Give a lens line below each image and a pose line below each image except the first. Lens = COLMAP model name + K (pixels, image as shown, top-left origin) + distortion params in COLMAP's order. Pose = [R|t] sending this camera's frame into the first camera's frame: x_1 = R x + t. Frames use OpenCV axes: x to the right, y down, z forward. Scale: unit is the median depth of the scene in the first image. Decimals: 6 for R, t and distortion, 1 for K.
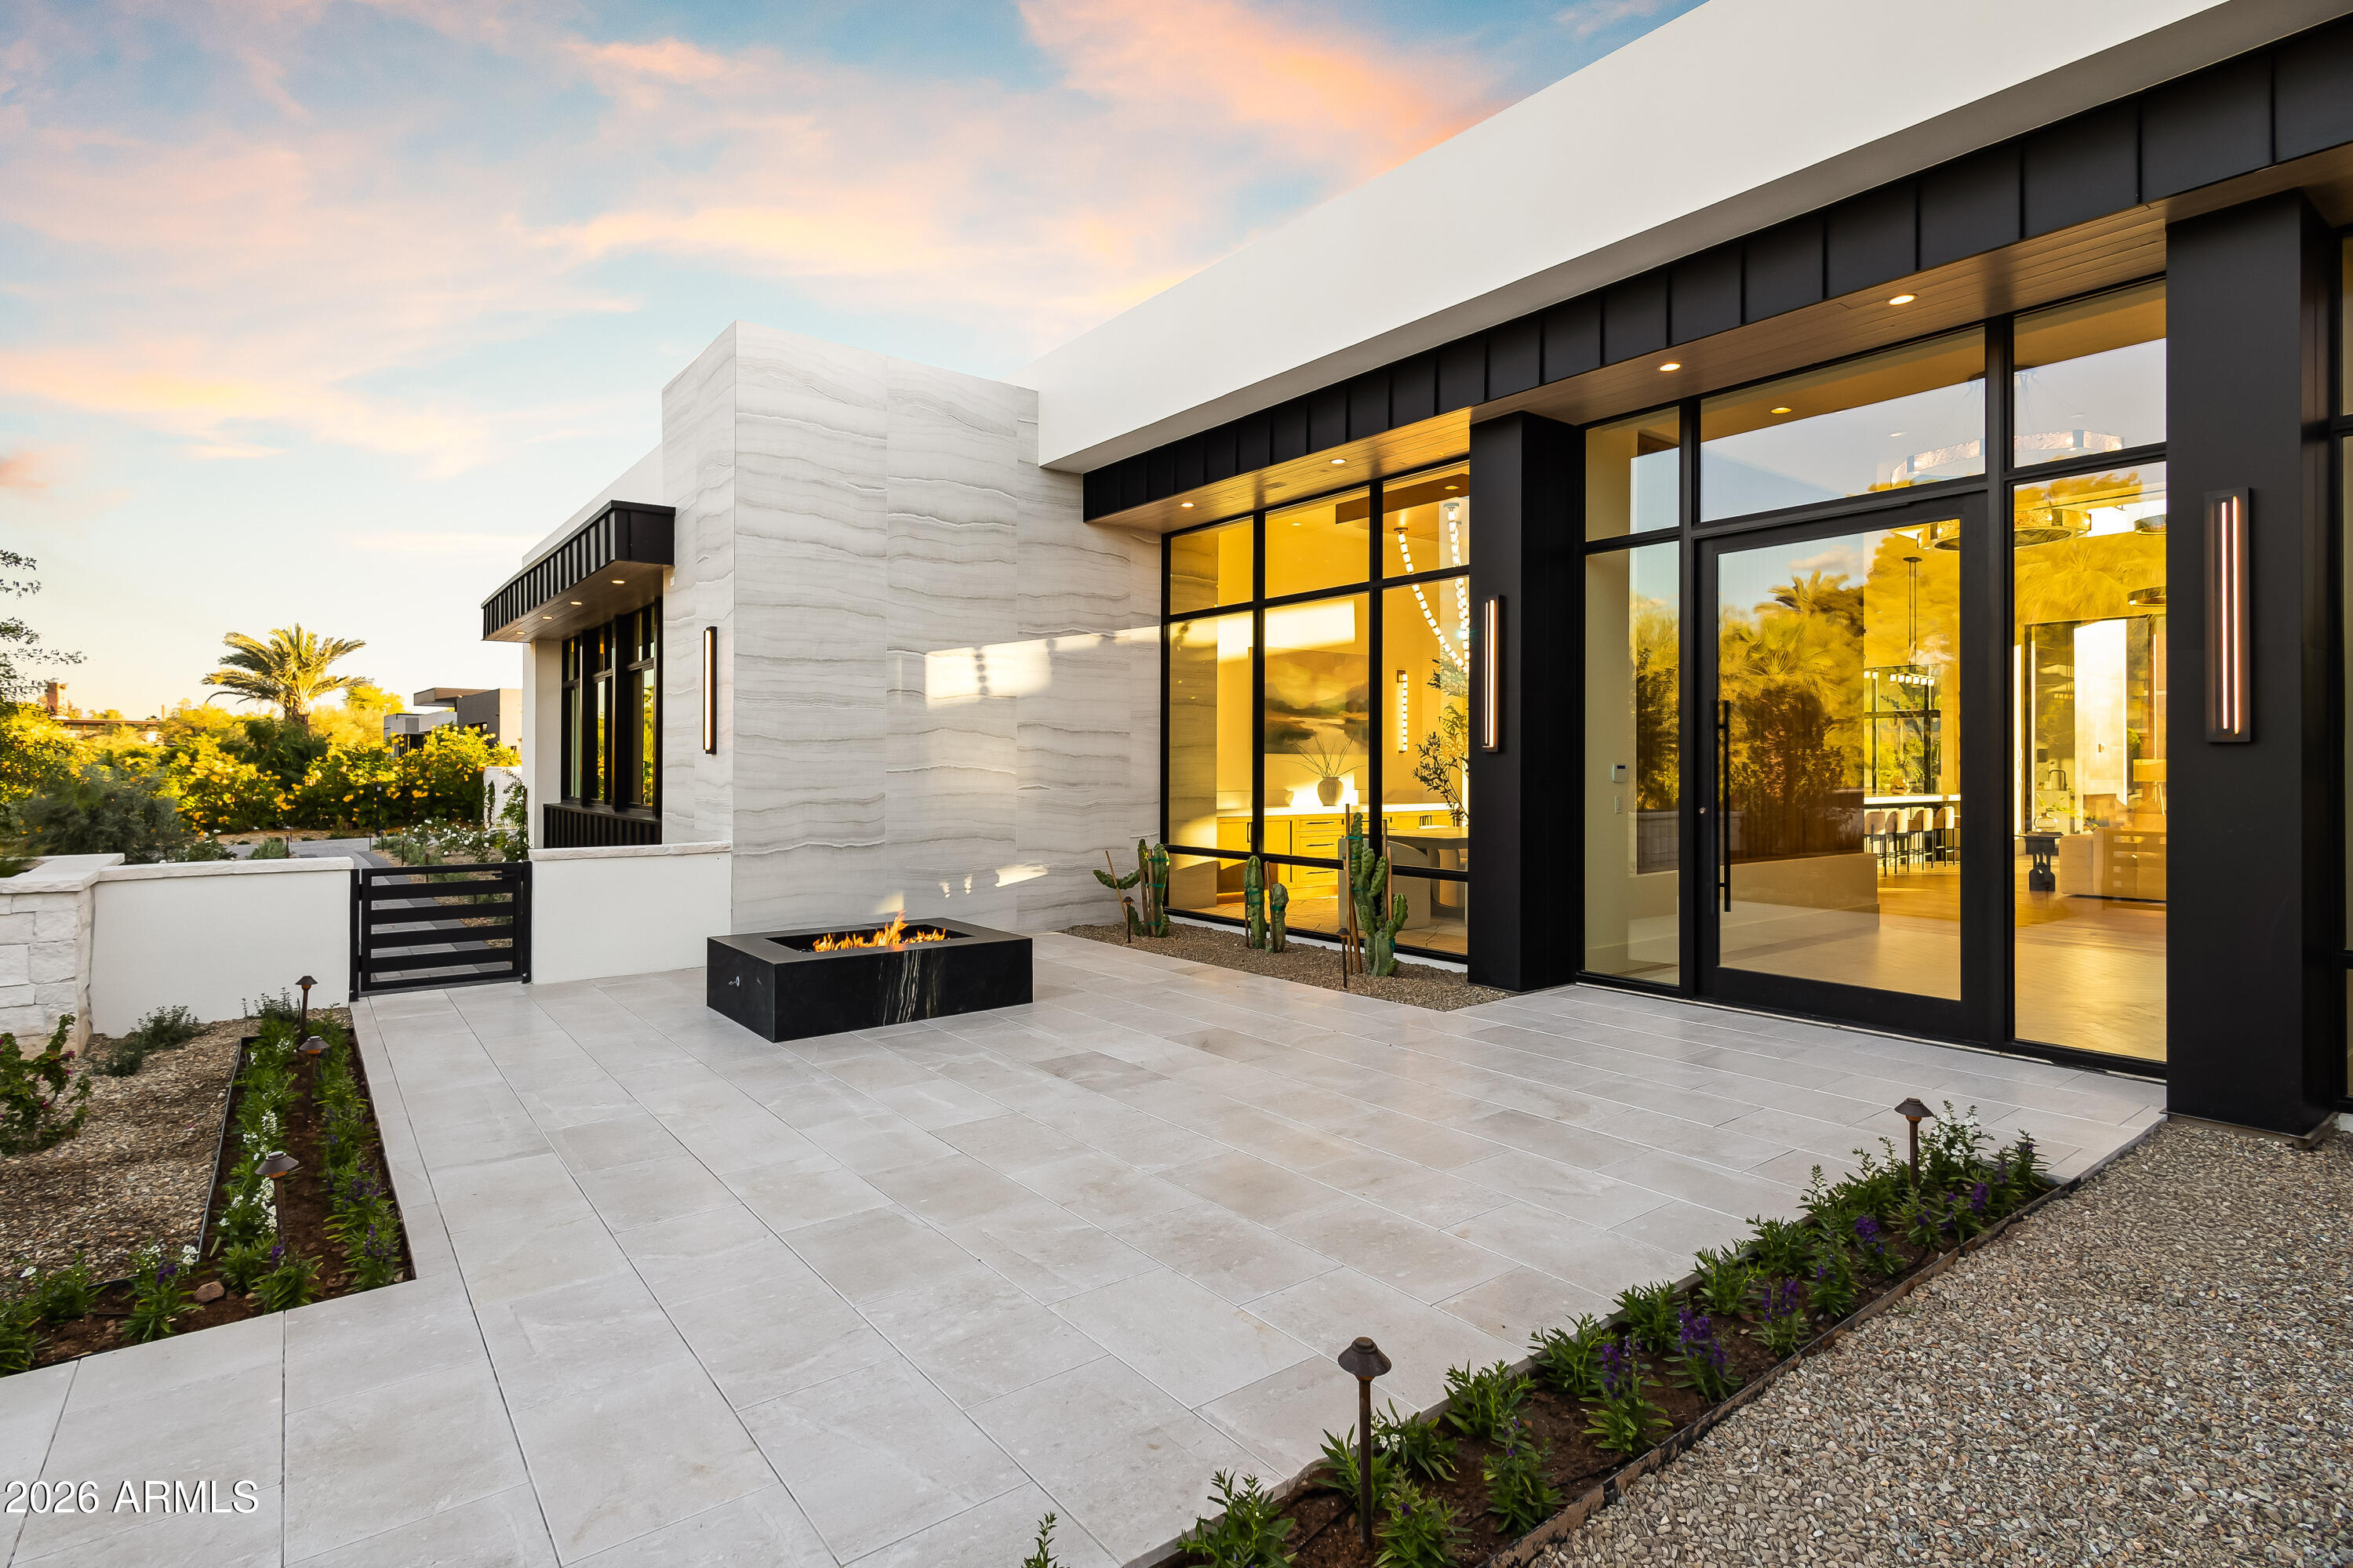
lens RADIAL K [[1146.7, 0, 1167.7], [0, 1146.7, 757.6], [0, 0, 1]] dist [0.002051, 0.000356]
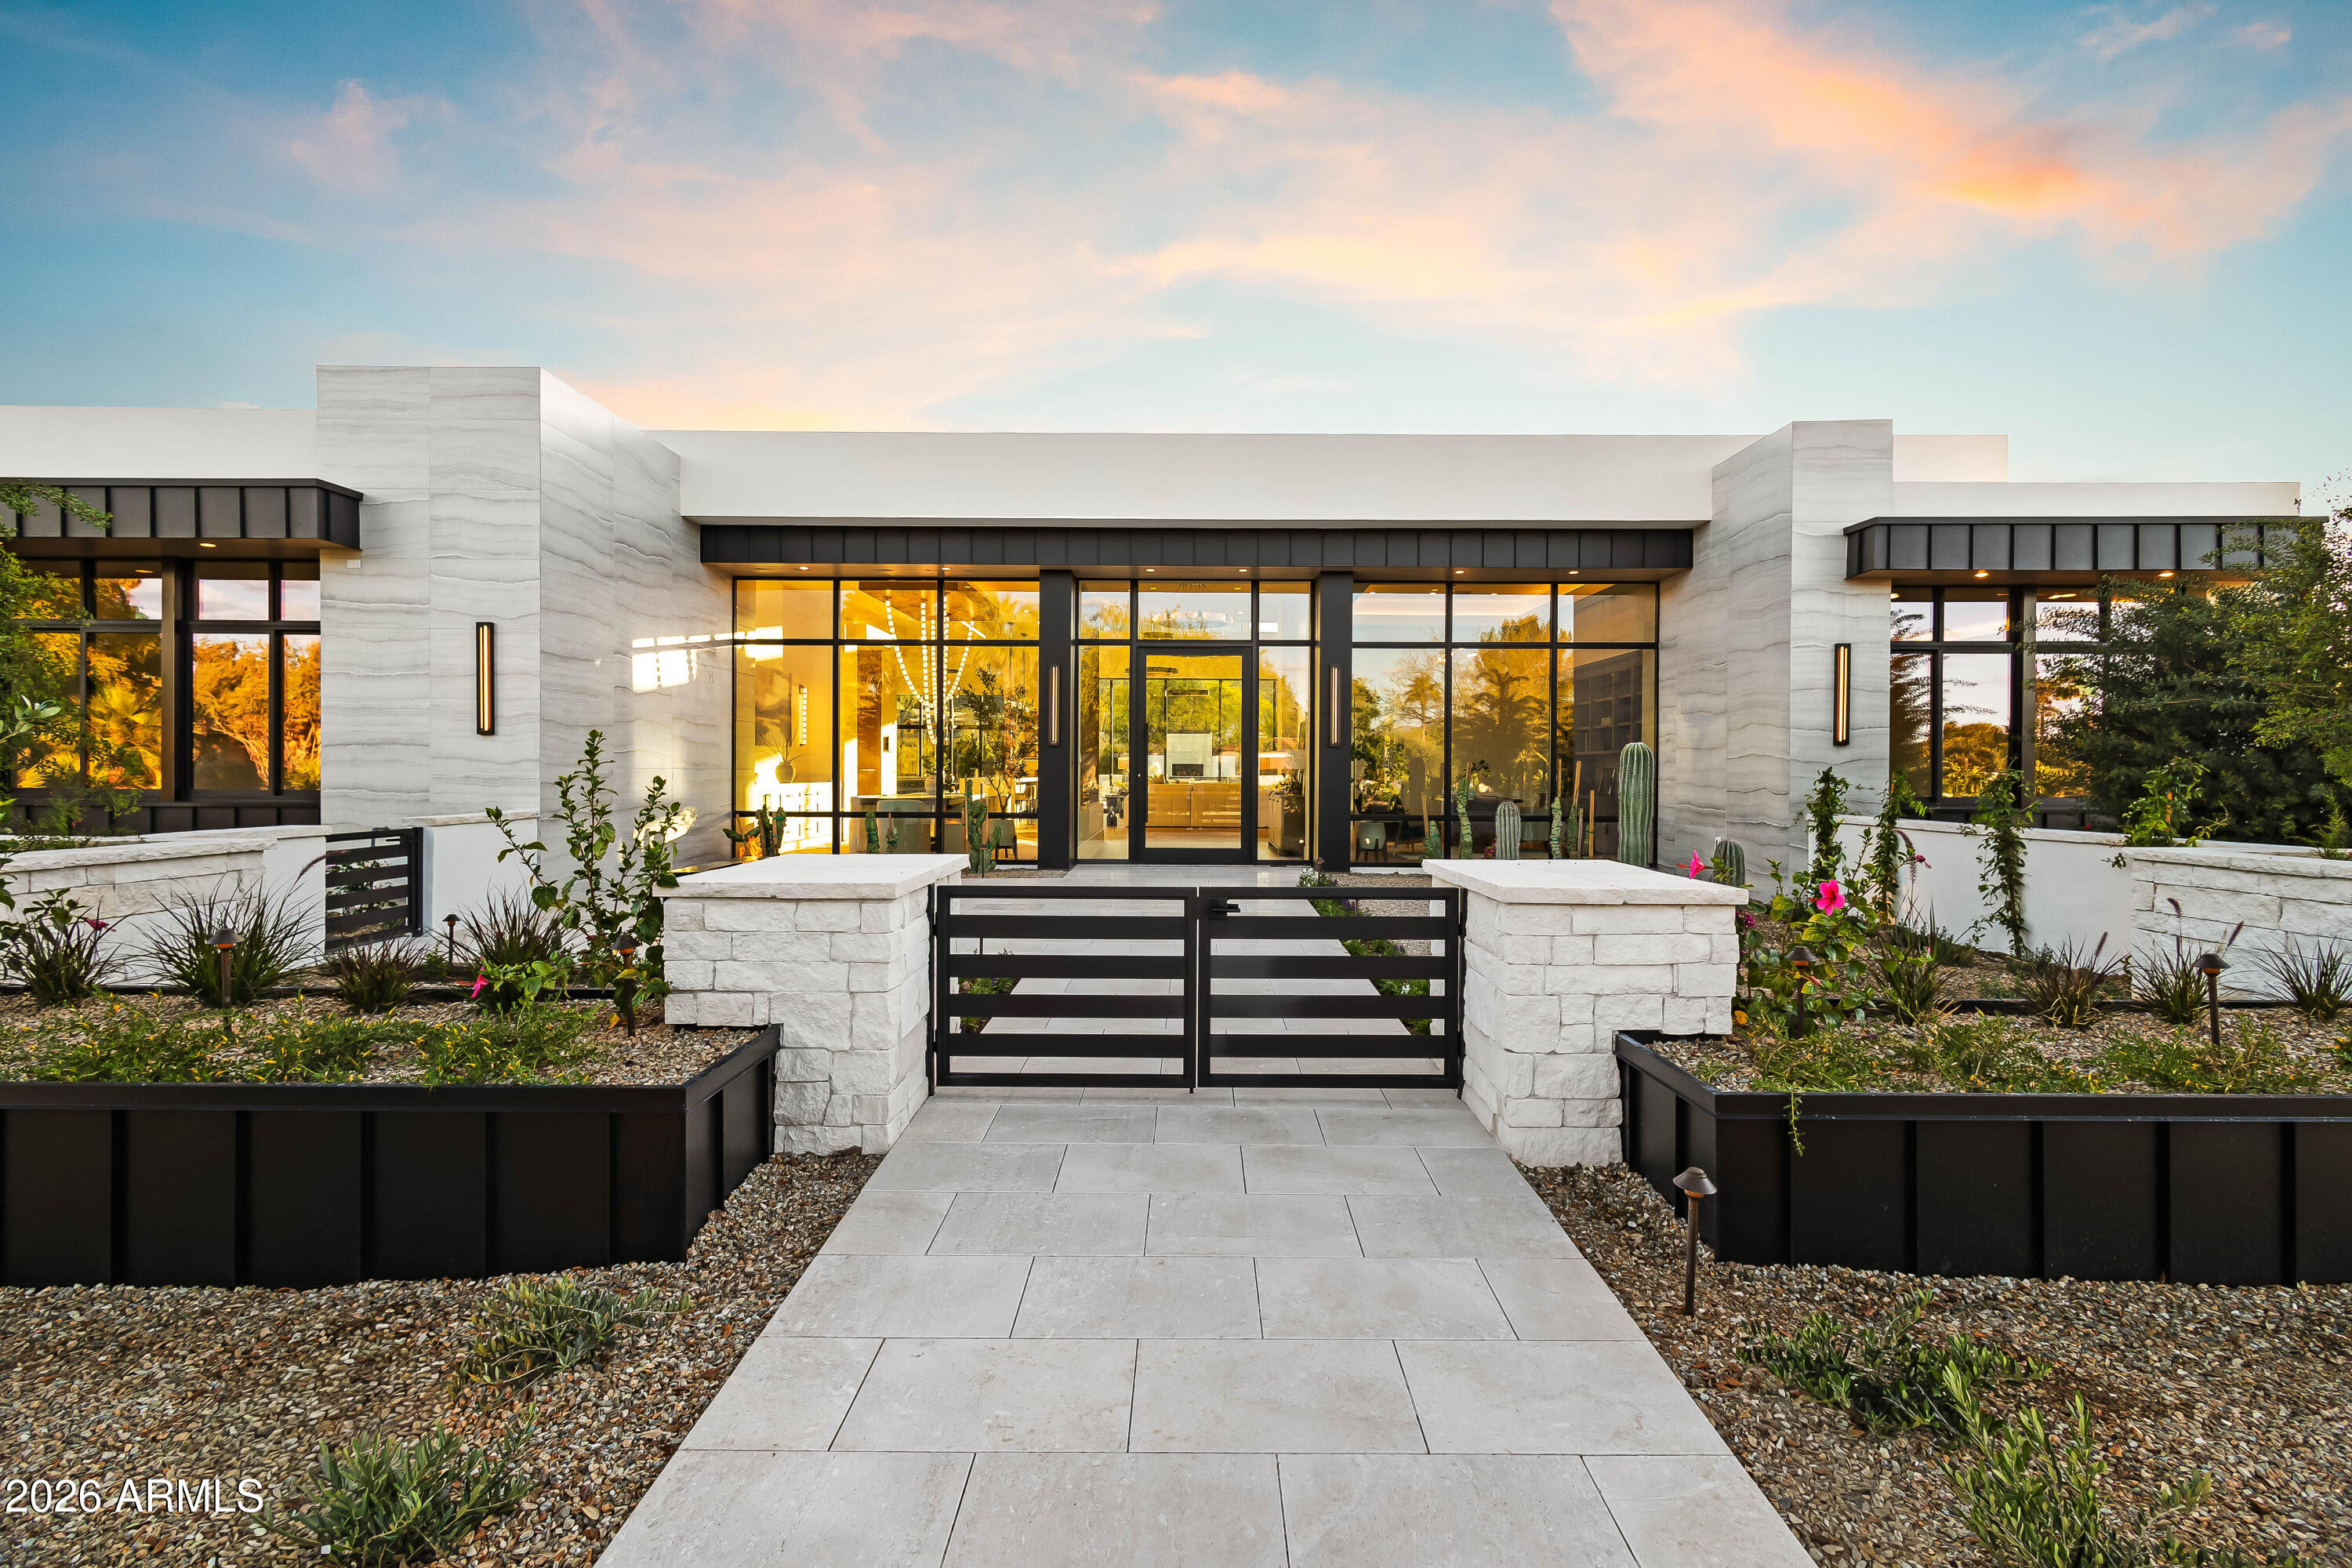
lens RADIAL K [[1099.4, 0, 1176.0], [0, 1099.4, 784.0], [0, 0, 1]] dist [0.001735, -0.000122]
pose [[0.604827, -0.006882, 0.796328, -0.829956], [-0.012333, 0.999762, 0.018008, 0.017822], [-0.796262, -0.020713, 0.604598, -0.201282]]
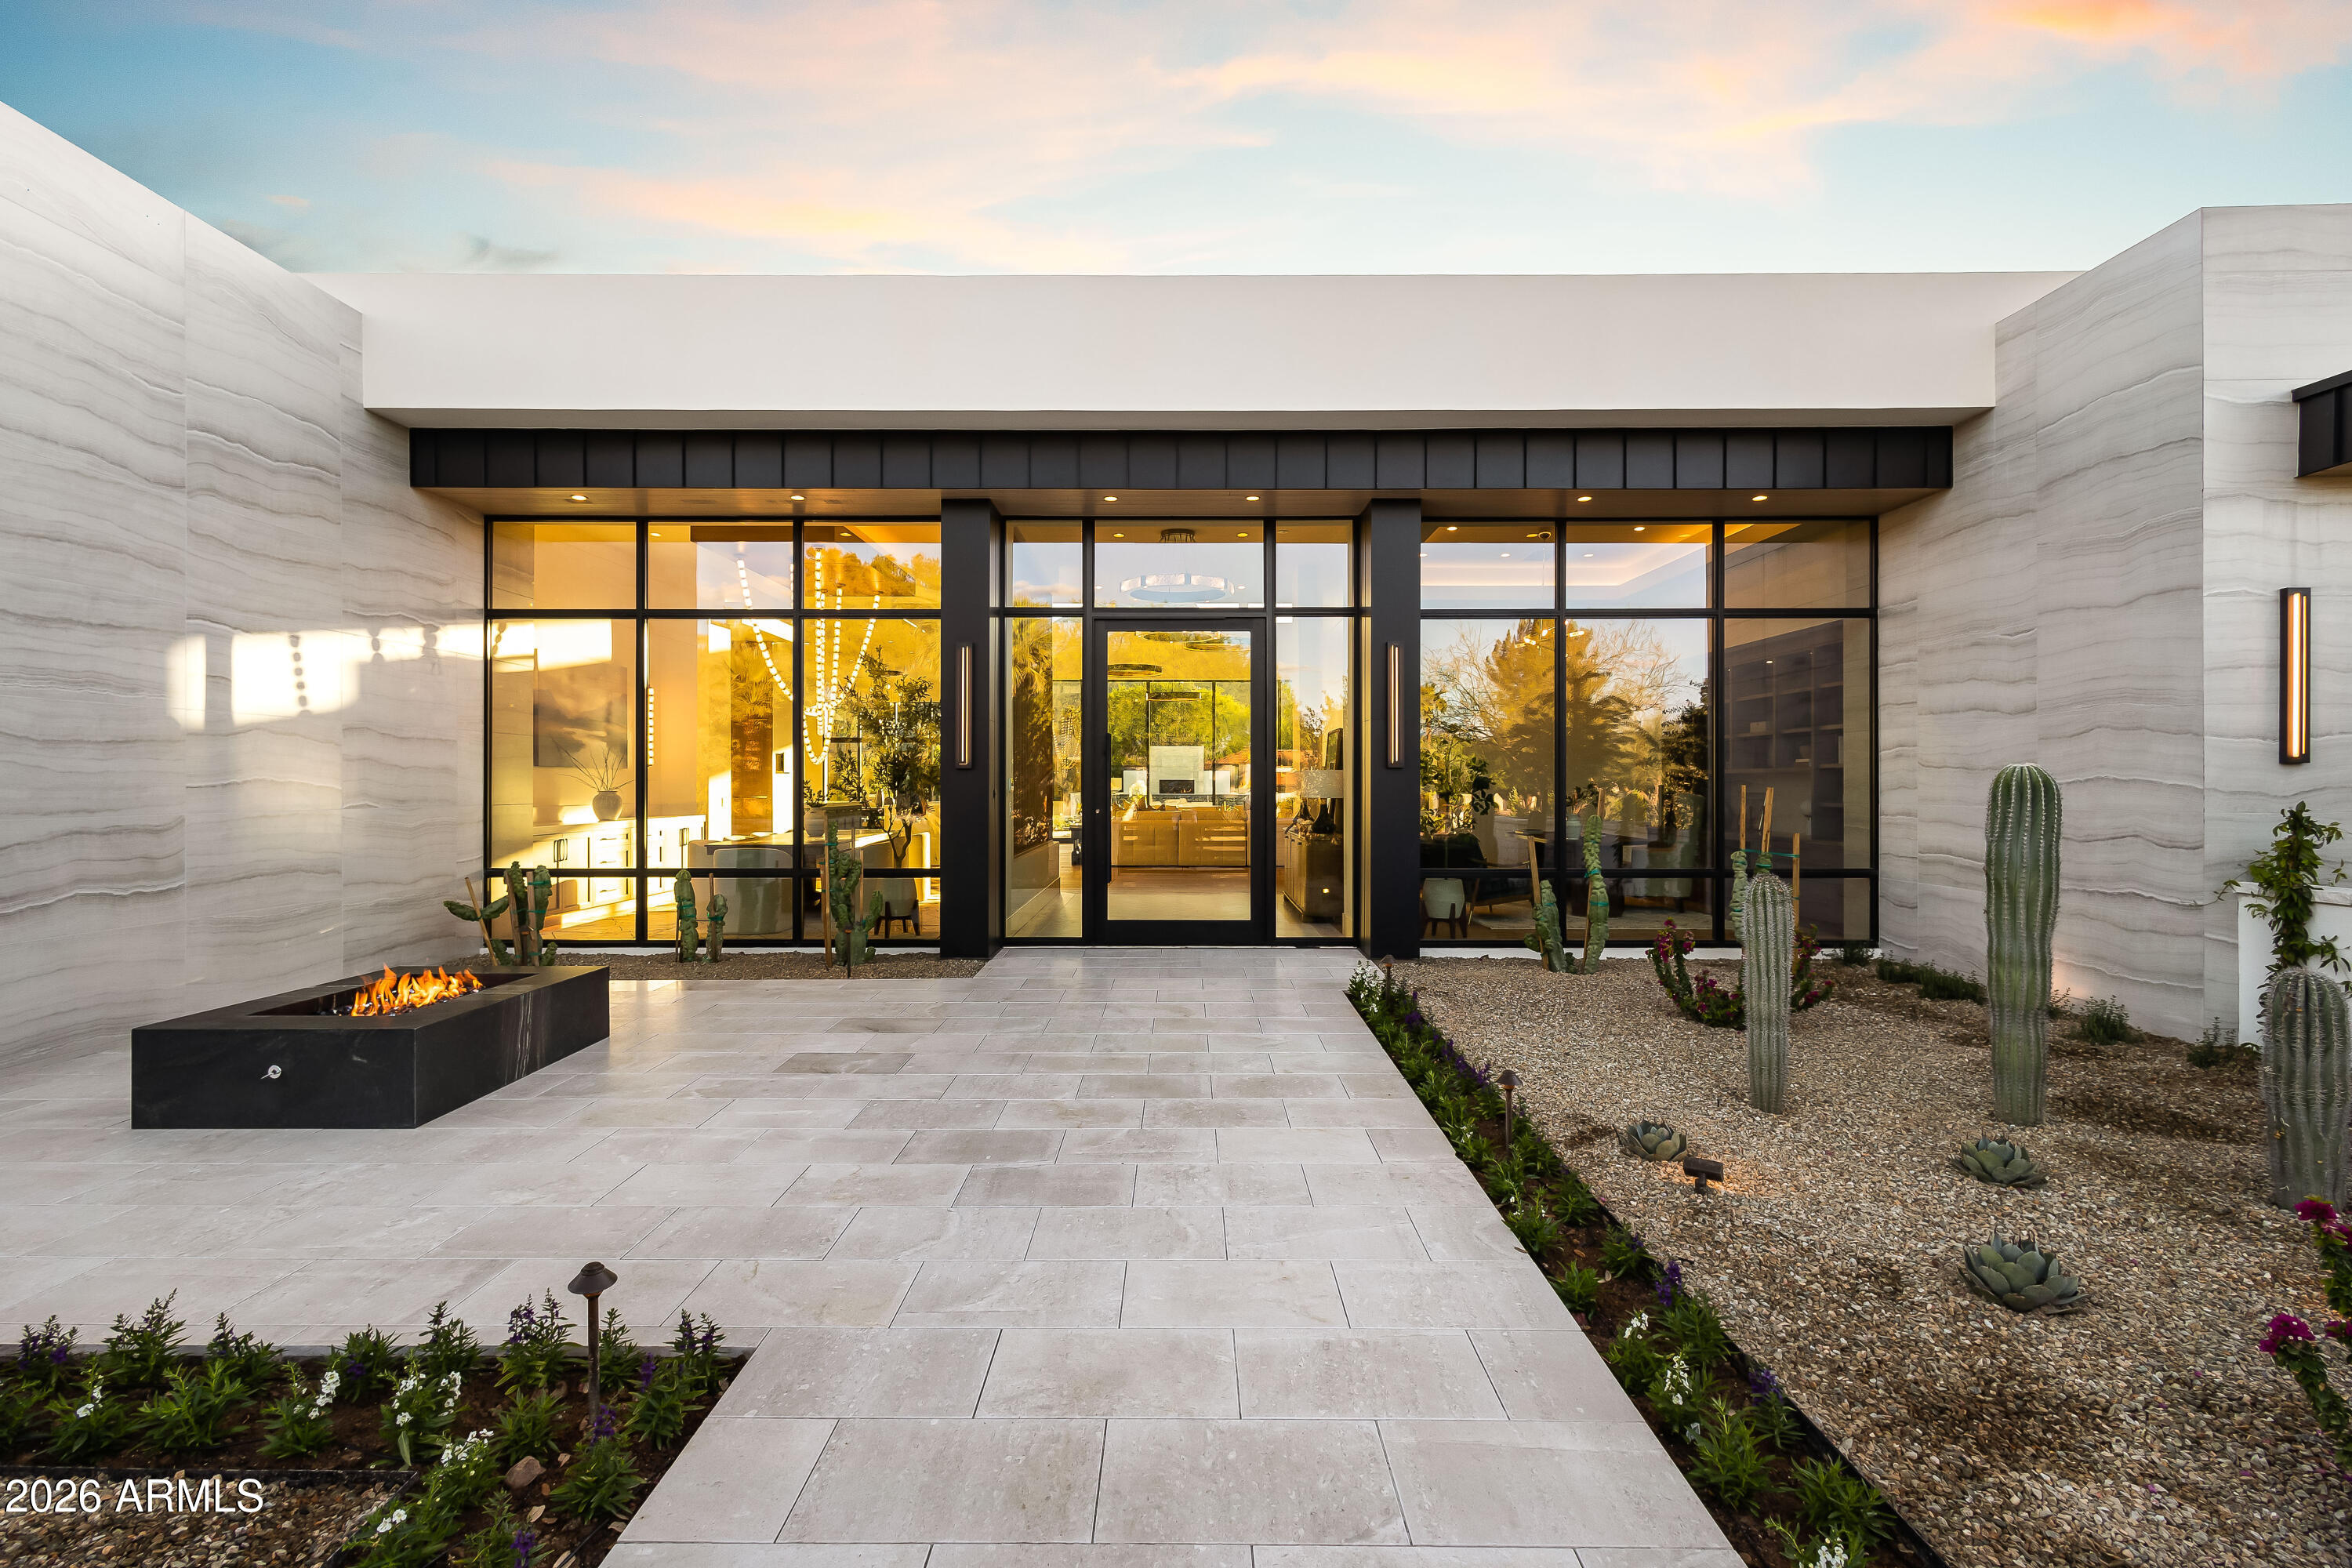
lens RADIAL K [[1099.4, 0, 1176.0], [0, 1099.4, 784.0], [0, 0, 1]] dist [0.001735, -0.000122]
pose [[0.598405, -0.001846, 0.801192, -0.431929], [-0.006649, 0.999951, 0.007270, 0.001397], [-0.801166, -0.009677, 0.598363, 0.085205]]
